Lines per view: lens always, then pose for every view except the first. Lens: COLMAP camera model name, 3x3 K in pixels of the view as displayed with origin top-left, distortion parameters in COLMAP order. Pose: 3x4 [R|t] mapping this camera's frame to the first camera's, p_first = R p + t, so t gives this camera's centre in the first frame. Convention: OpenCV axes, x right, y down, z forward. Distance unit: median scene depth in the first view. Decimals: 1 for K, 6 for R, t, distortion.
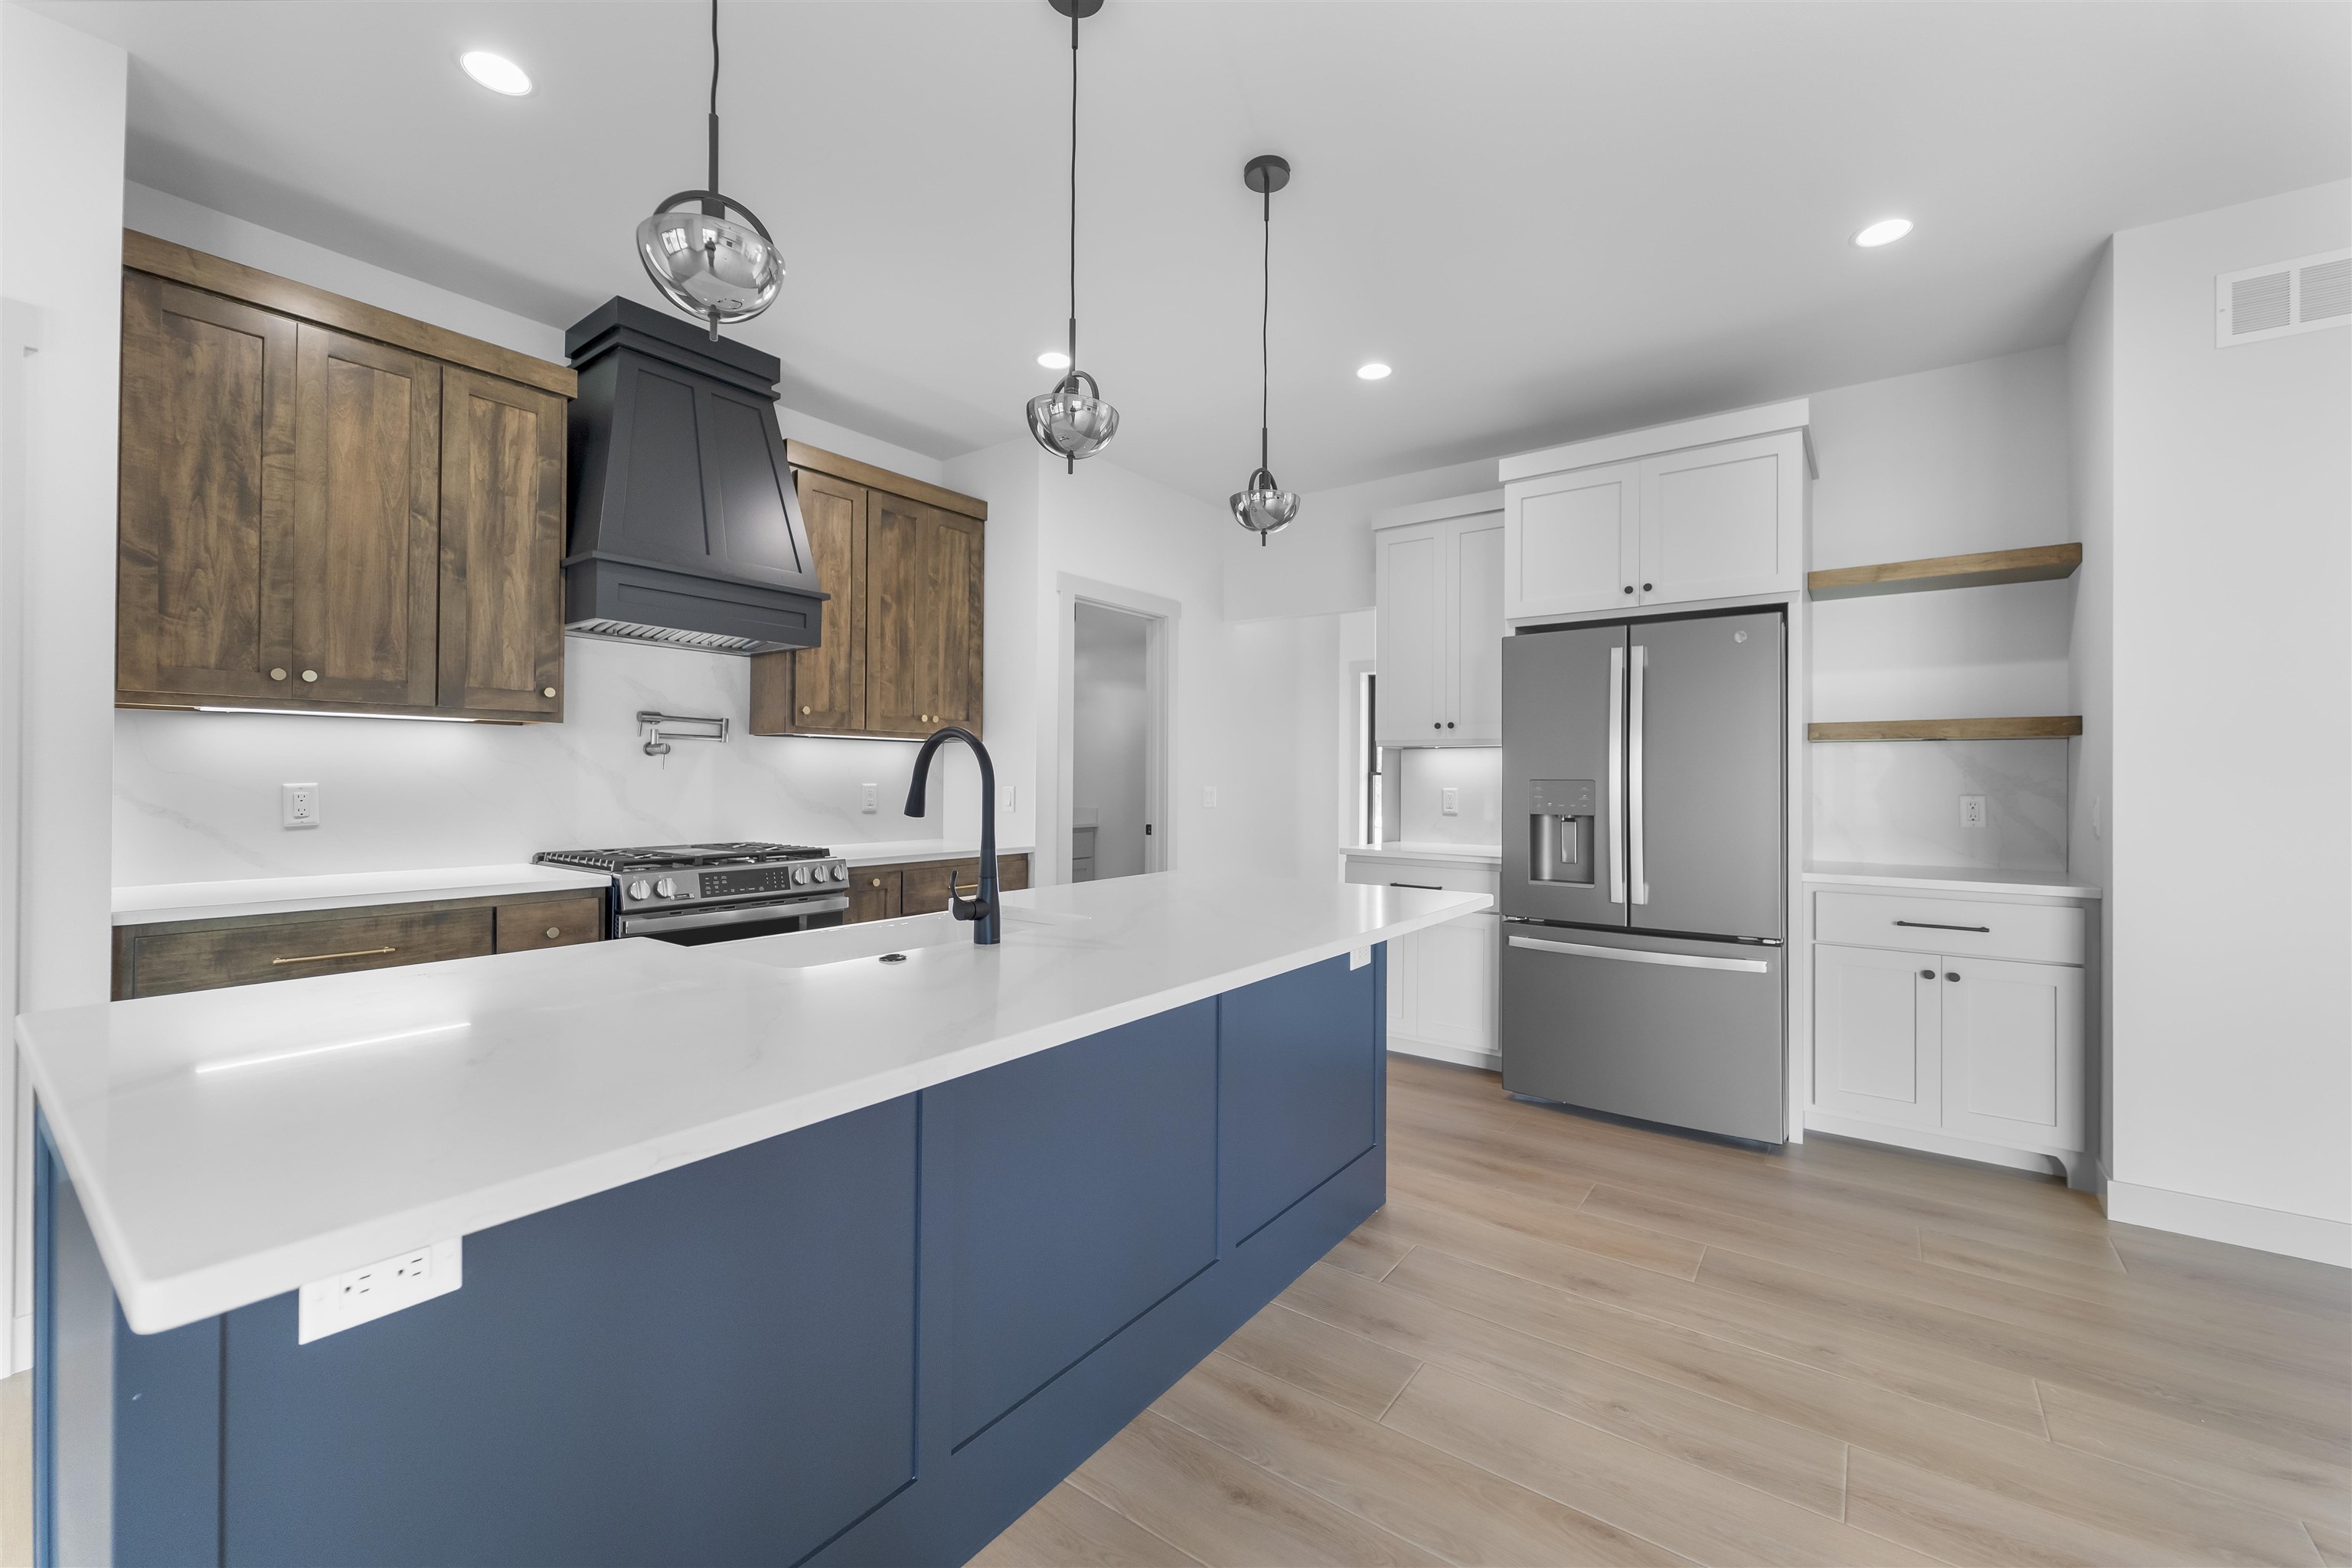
lens RADIAL K [[937.4, 0, 1176.0], [0, 937.4, 784.0], [0, 0, 1]] dist [-0.001001, -0.000062]
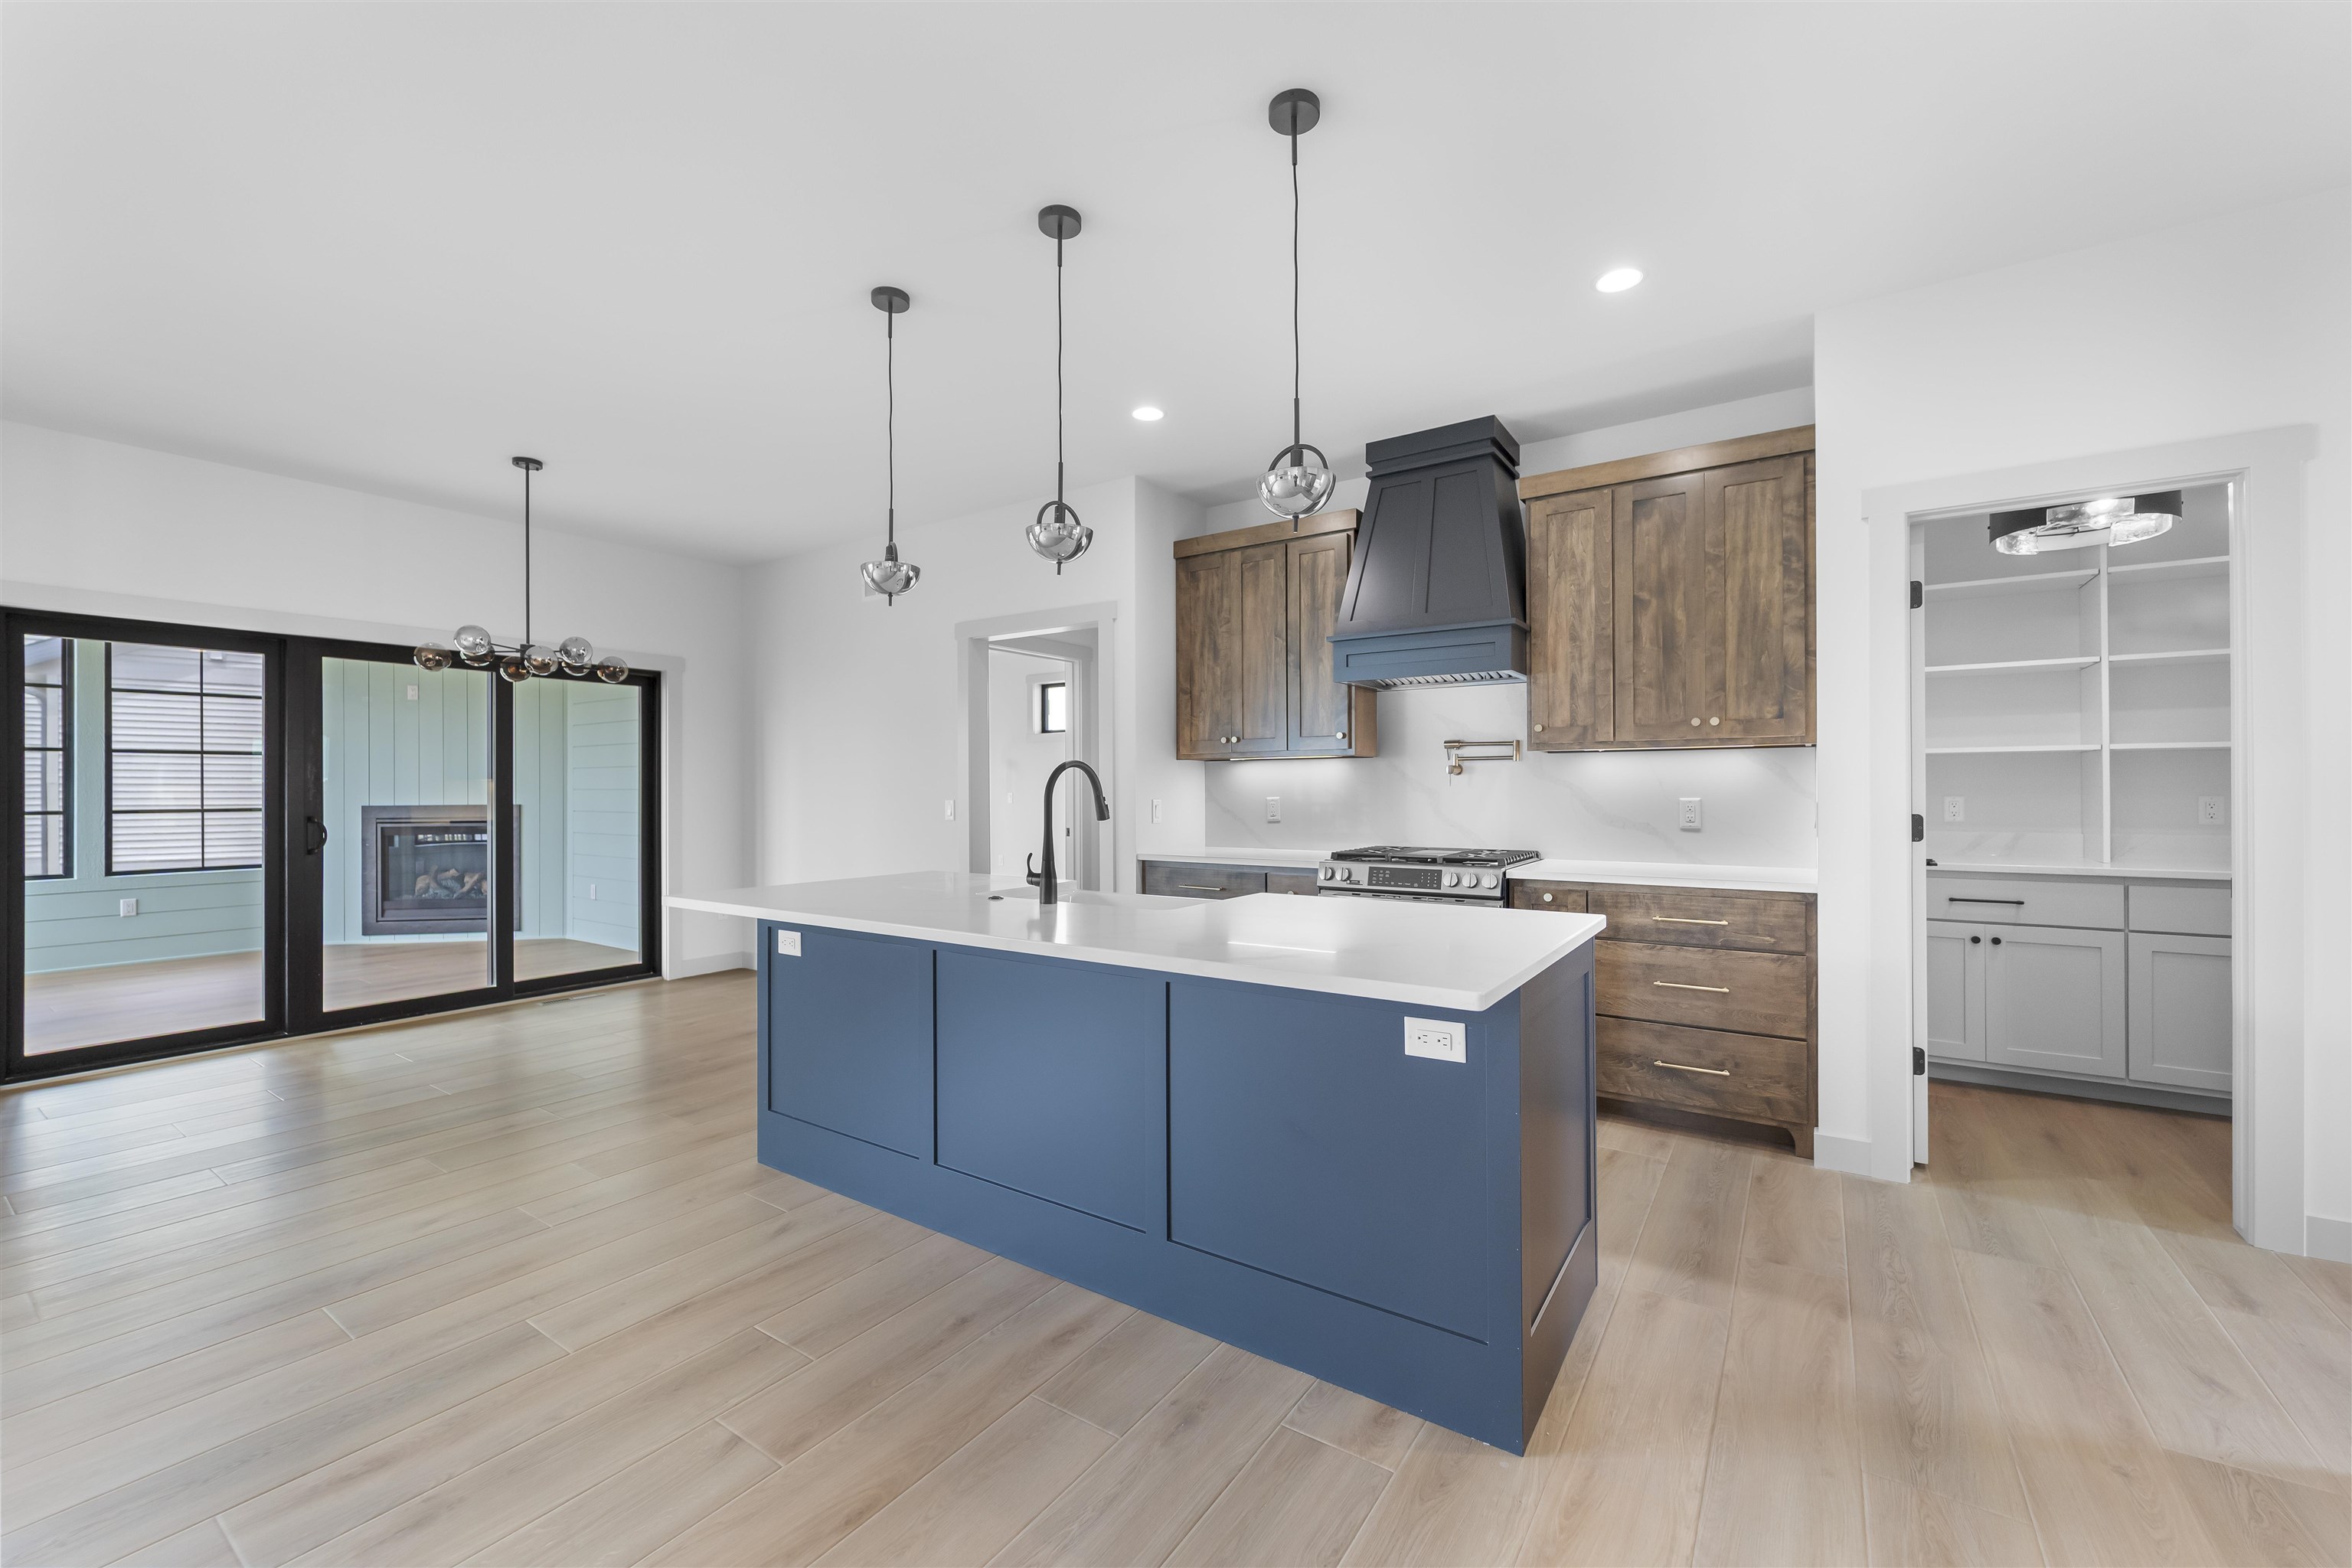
lens RADIAL K [[942.3, 0, 1176.0], [0, 942.3, 784.0], [0, 0, 1]] dist [0.002502, 0.000174]
pose [[0.044967, -0.011900, -0.998918, 0.661325], [-0.000481, 0.999929, -0.011934, -0.003240], [0.998988, 0.001017, 0.044958, 0.564687]]
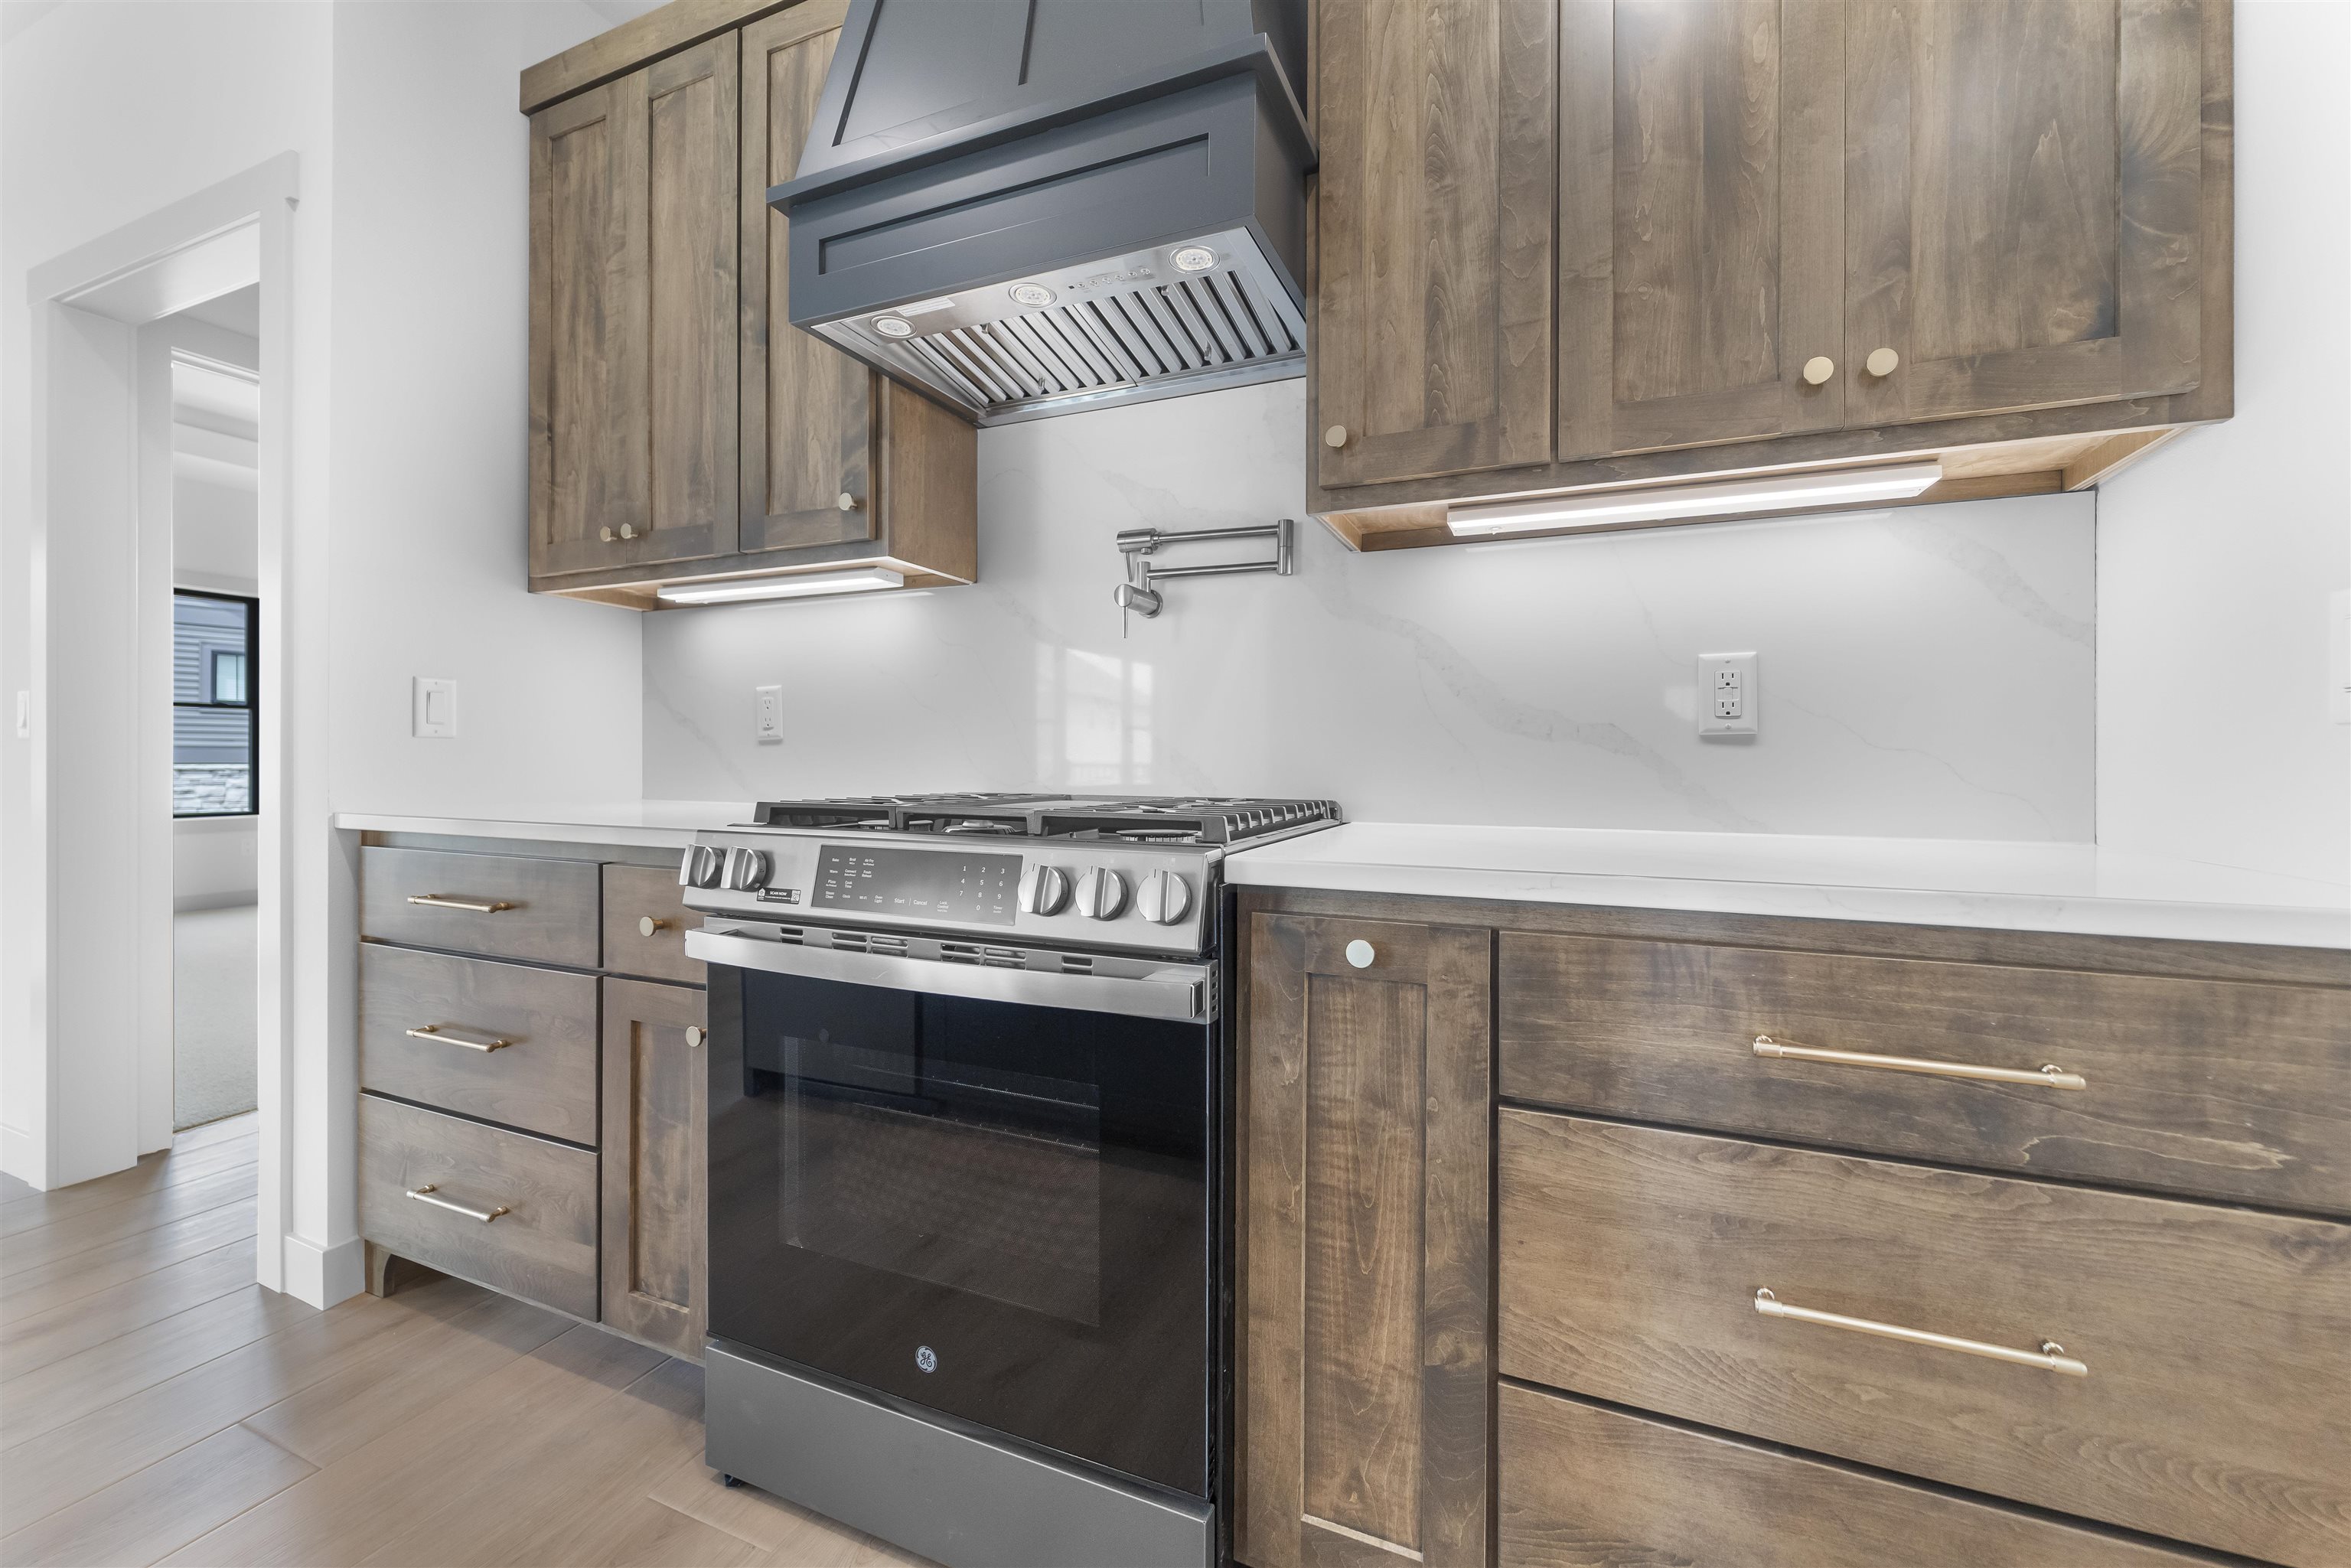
lens RADIAL K [[953.6, 0, 1168.7], [0, 953.6, 757.7], [0, 0, 1]] dist [0.000147, -0.000015]
pose [[0.226089, -0.007868, -0.974075, -0.056362], [-0.008373, 0.999915, -0.010020, 0.050030], [0.974071, 0.010421, 0.226004, 0.883645]]
